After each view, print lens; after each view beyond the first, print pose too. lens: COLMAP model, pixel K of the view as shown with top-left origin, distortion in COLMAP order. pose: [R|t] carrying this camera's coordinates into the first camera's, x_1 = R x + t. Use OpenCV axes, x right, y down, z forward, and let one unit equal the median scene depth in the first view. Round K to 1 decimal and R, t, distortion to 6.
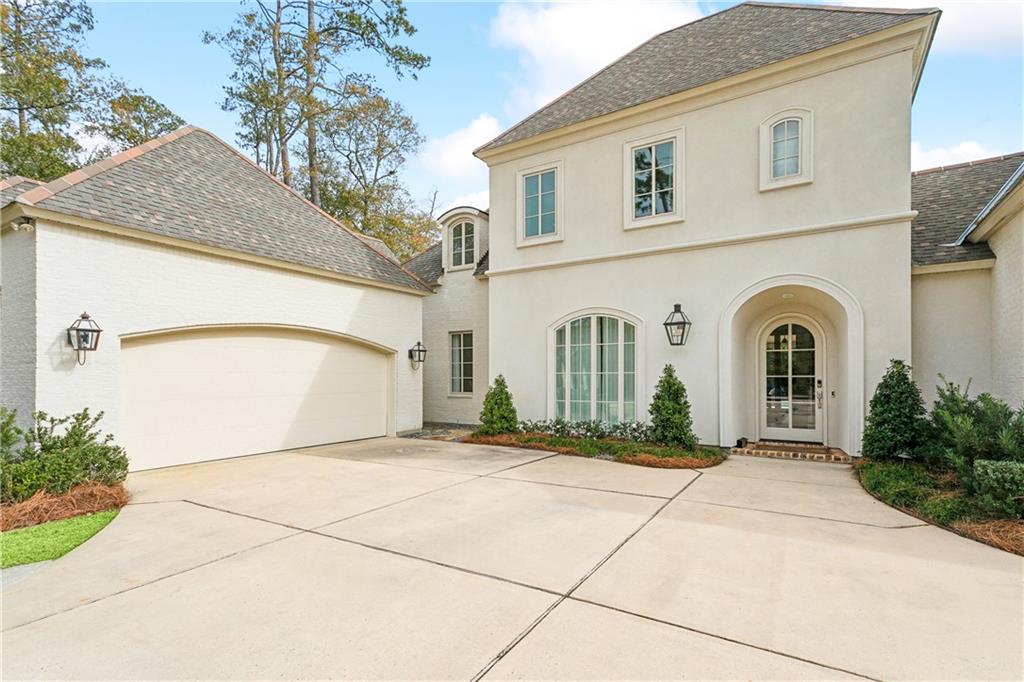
lens RADIAL K [[512.6, 0, 513.0], [0, 512.6, 379.9], [0, 0, 1]] dist [0.005550, 0.001089]
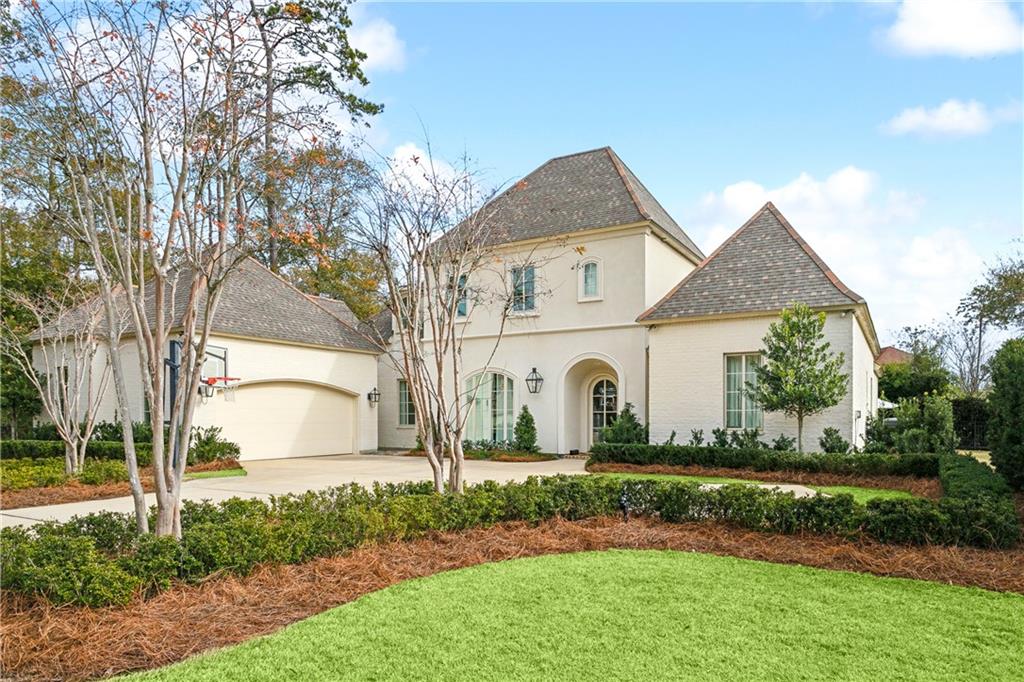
lens RADIAL K [[661.8, 0, 534.5], [0, 661.8, 446.9], [0, 0, 1]] dist [-0.007086, 0.001120]
pose [[0.998285, -0.000387, 0.058542, 0.180816], [-0.001705, 0.999362, 0.035681, 0.027434], [-0.058519, -0.035720, 0.997647, -1.033764]]
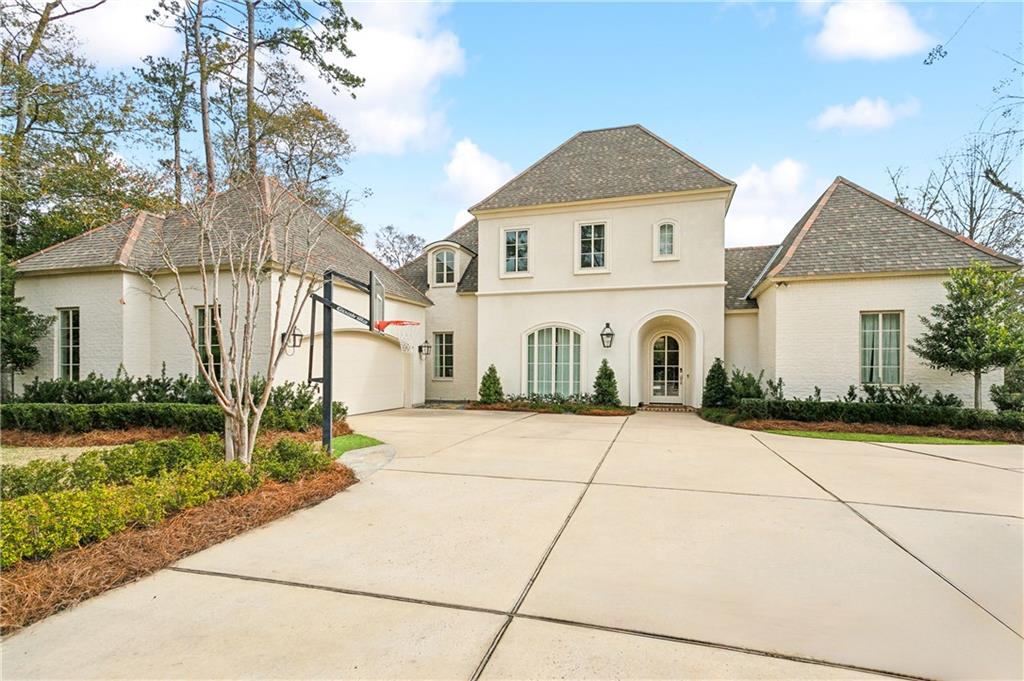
lens RADIAL K [[512.6, 0, 533.8], [0, 512.6, 380.1], [0, 0, 1]] dist [0.005550, 0.001089]
pose [[0.959116, -0.001392, 0.283011, -0.359011], [-0.003126, 0.999875, 0.015512, 0.013626], [-0.282997, -0.015762, 0.958991, -0.508859]]
